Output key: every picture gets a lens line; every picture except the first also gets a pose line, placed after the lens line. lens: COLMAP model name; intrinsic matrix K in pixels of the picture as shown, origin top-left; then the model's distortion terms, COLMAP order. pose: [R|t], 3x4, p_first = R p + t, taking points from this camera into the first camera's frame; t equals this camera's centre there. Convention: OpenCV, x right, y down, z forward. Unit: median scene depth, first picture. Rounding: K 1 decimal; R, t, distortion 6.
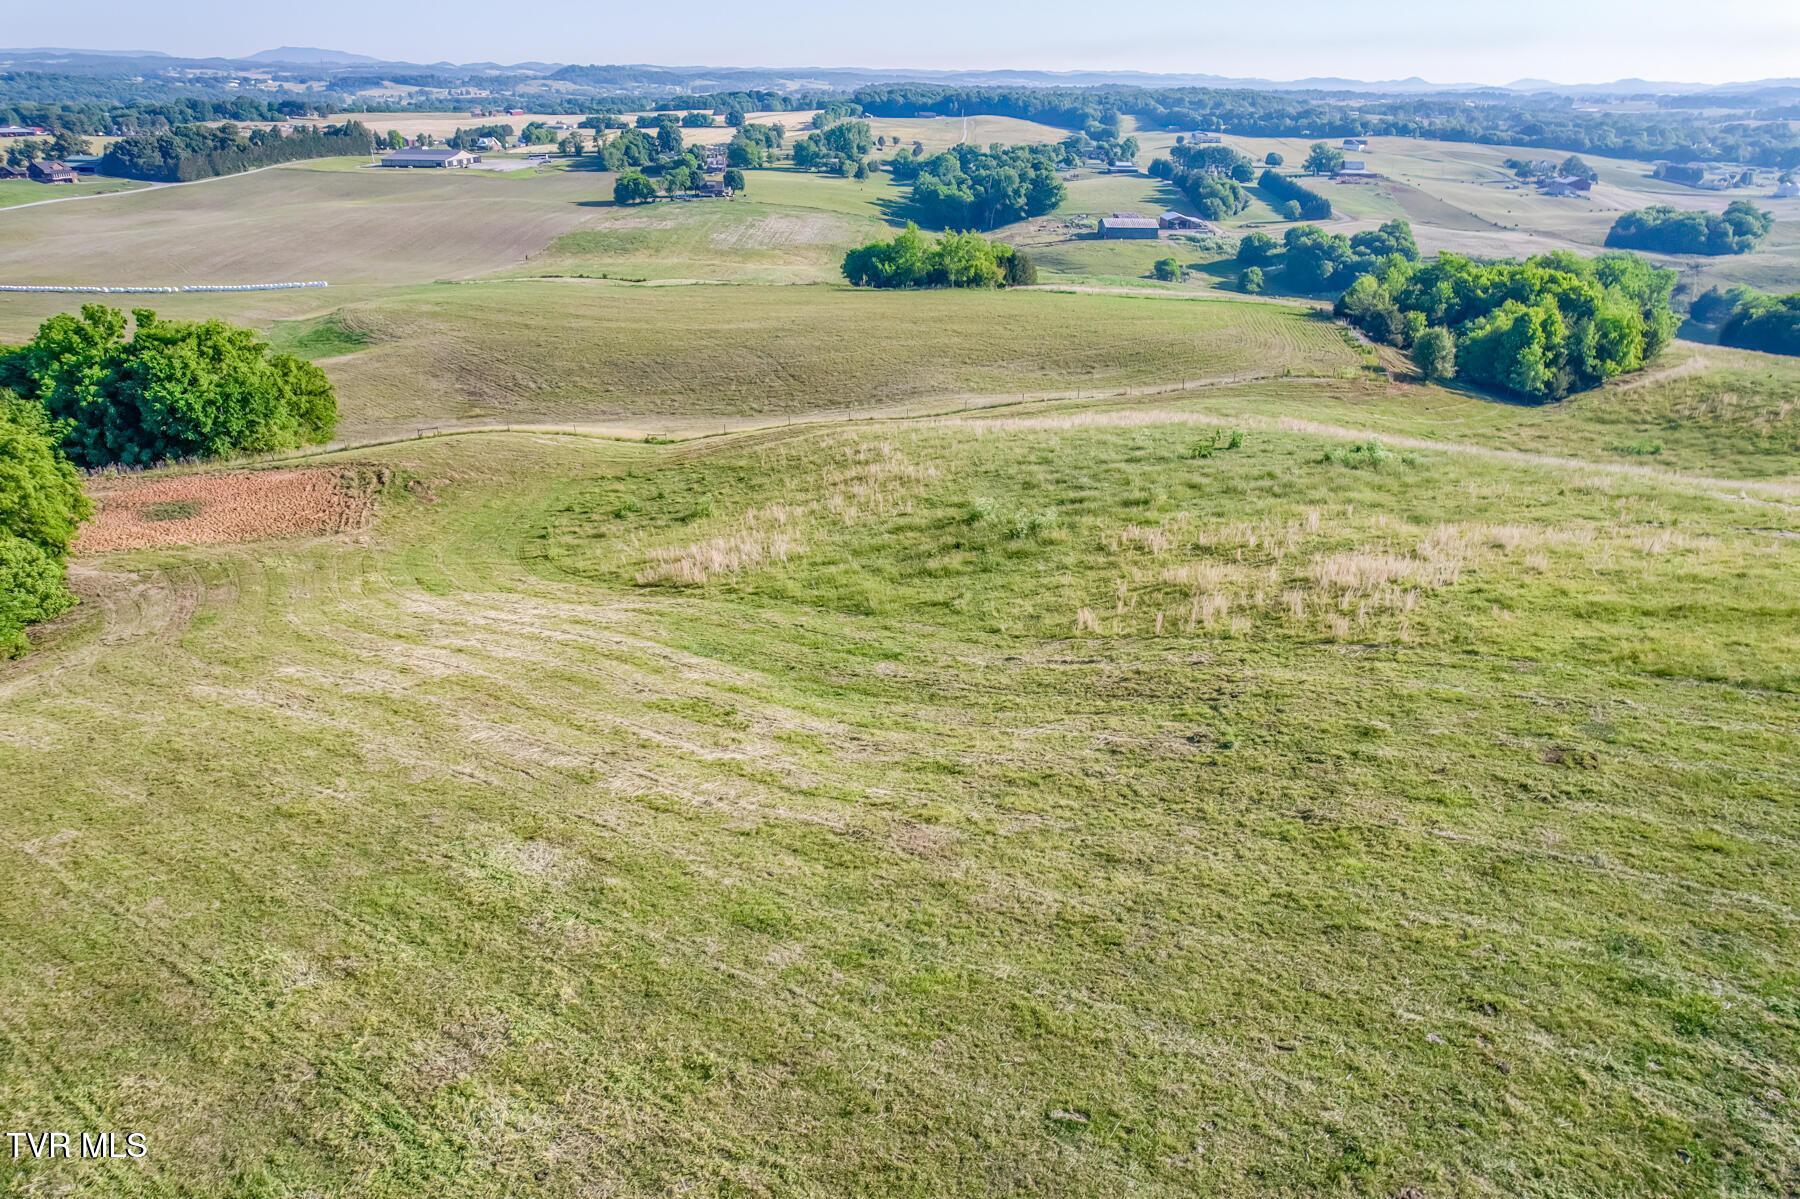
lens RADIAL K [[1155.9, 0, 900.3], [0, 1155.9, 592.1], [0, 0, 1]] dist [-0.078648, 0.079104]
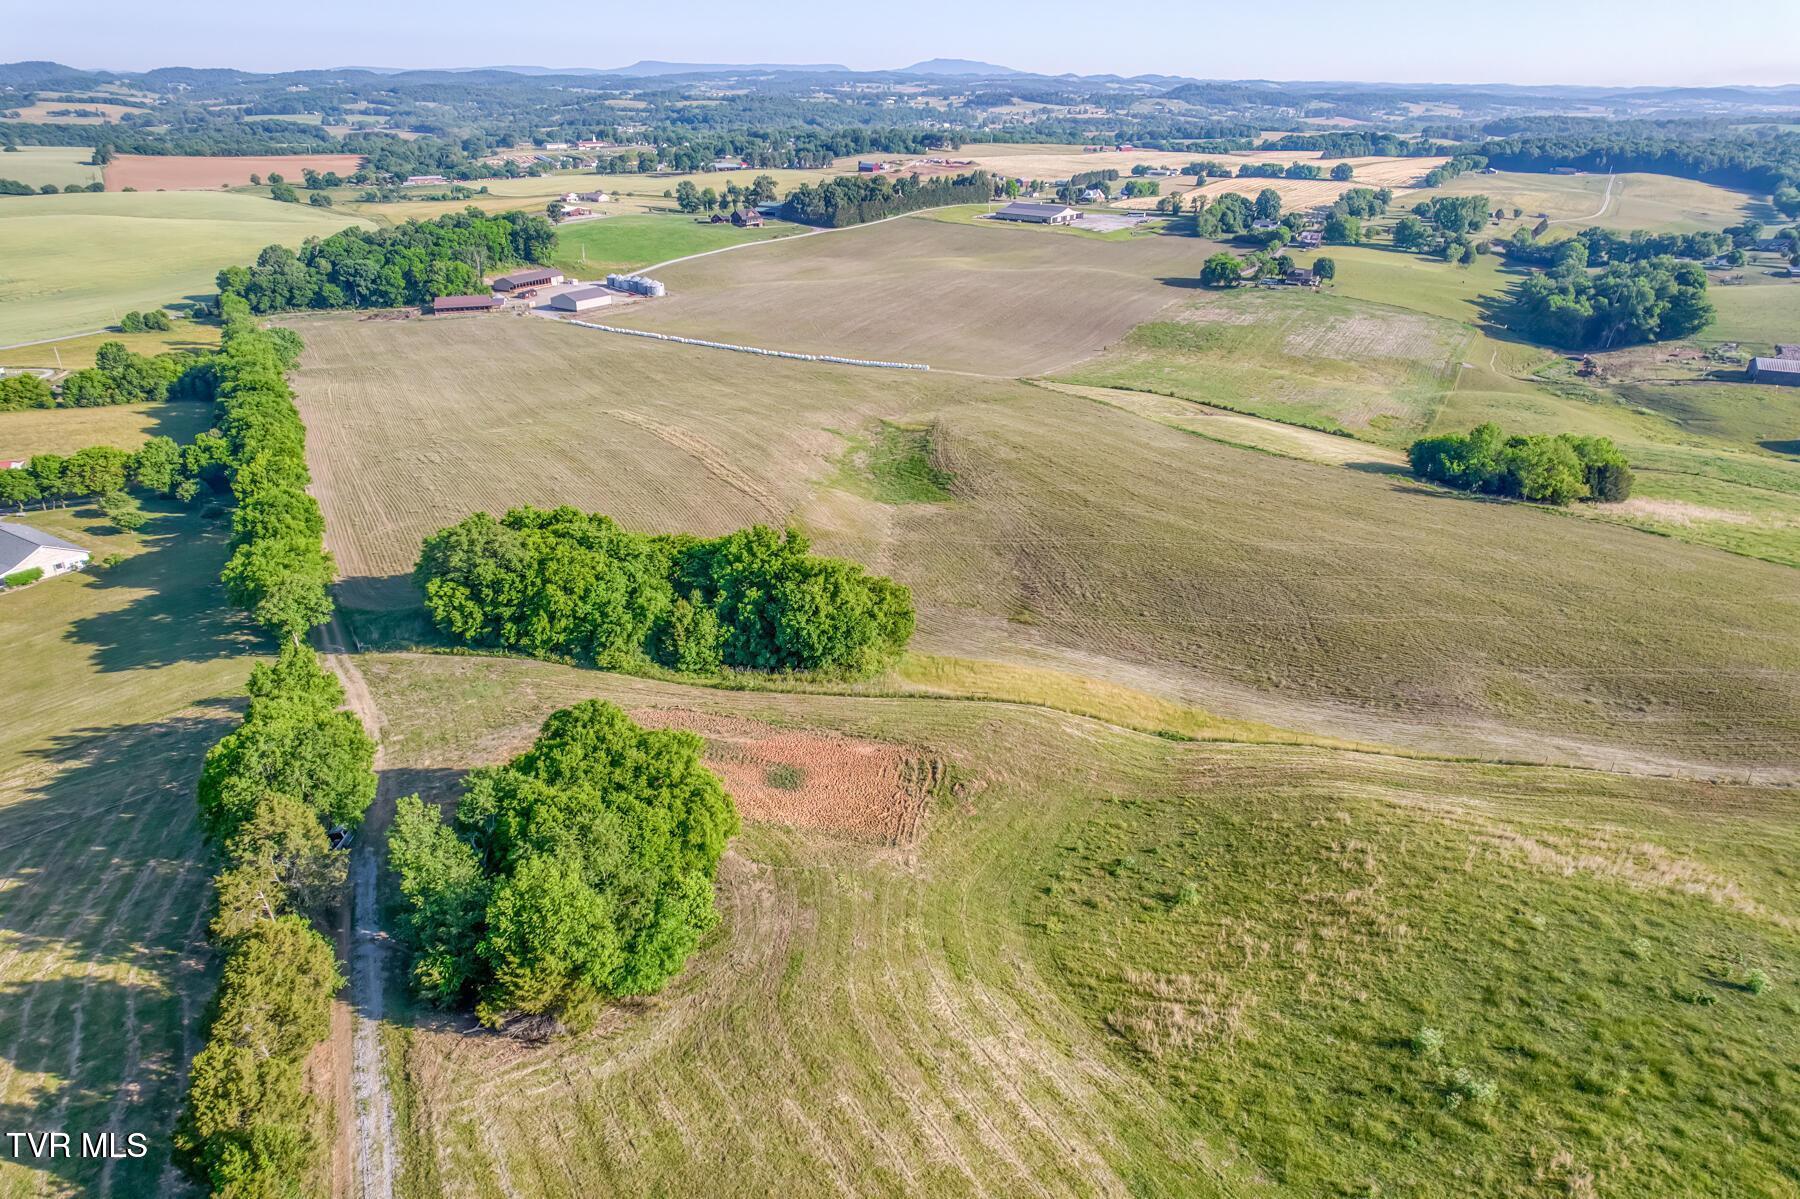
lens RADIAL K [[1149.9, 0, 905.0], [0, 1149.9, 595.2], [0, 0, 1]] dist [-0.076134, 0.068437]
pose [[0.886531, 0.189025, -0.422294, 0.000493], [-0.190866, 0.980866, 0.038360, -0.054320], [0.421465, 0.046594, 0.905647, -0.023933]]
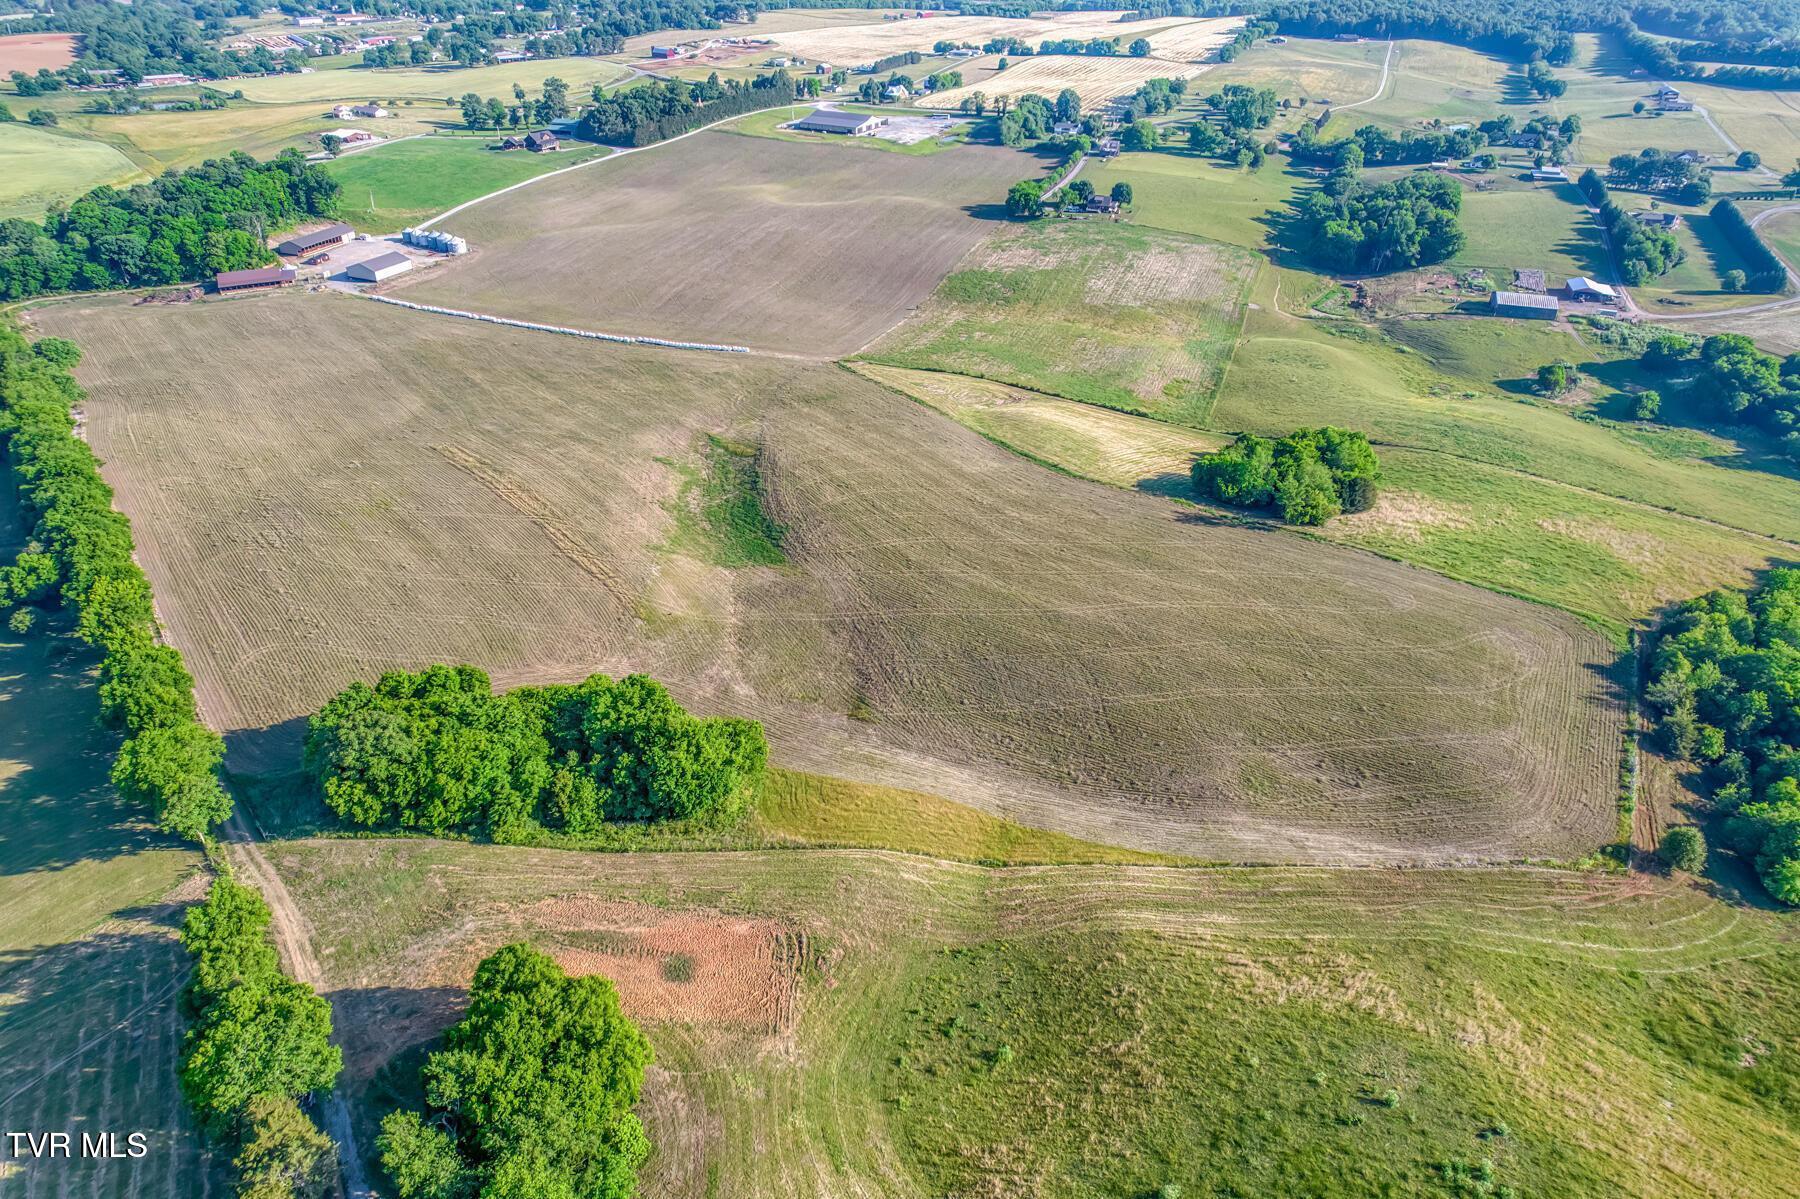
lens RADIAL K [[1149.9, 0, 905.0], [0, 1149.9, 595.2], [0, 0, 1]] dist [-0.076134, 0.068437]
pose [[0.949561, 0.160143, -0.269608, 0.001729], [-0.125486, 0.981979, 0.141316, -0.130597], [0.287381, -0.100356, 0.952545, -0.059313]]
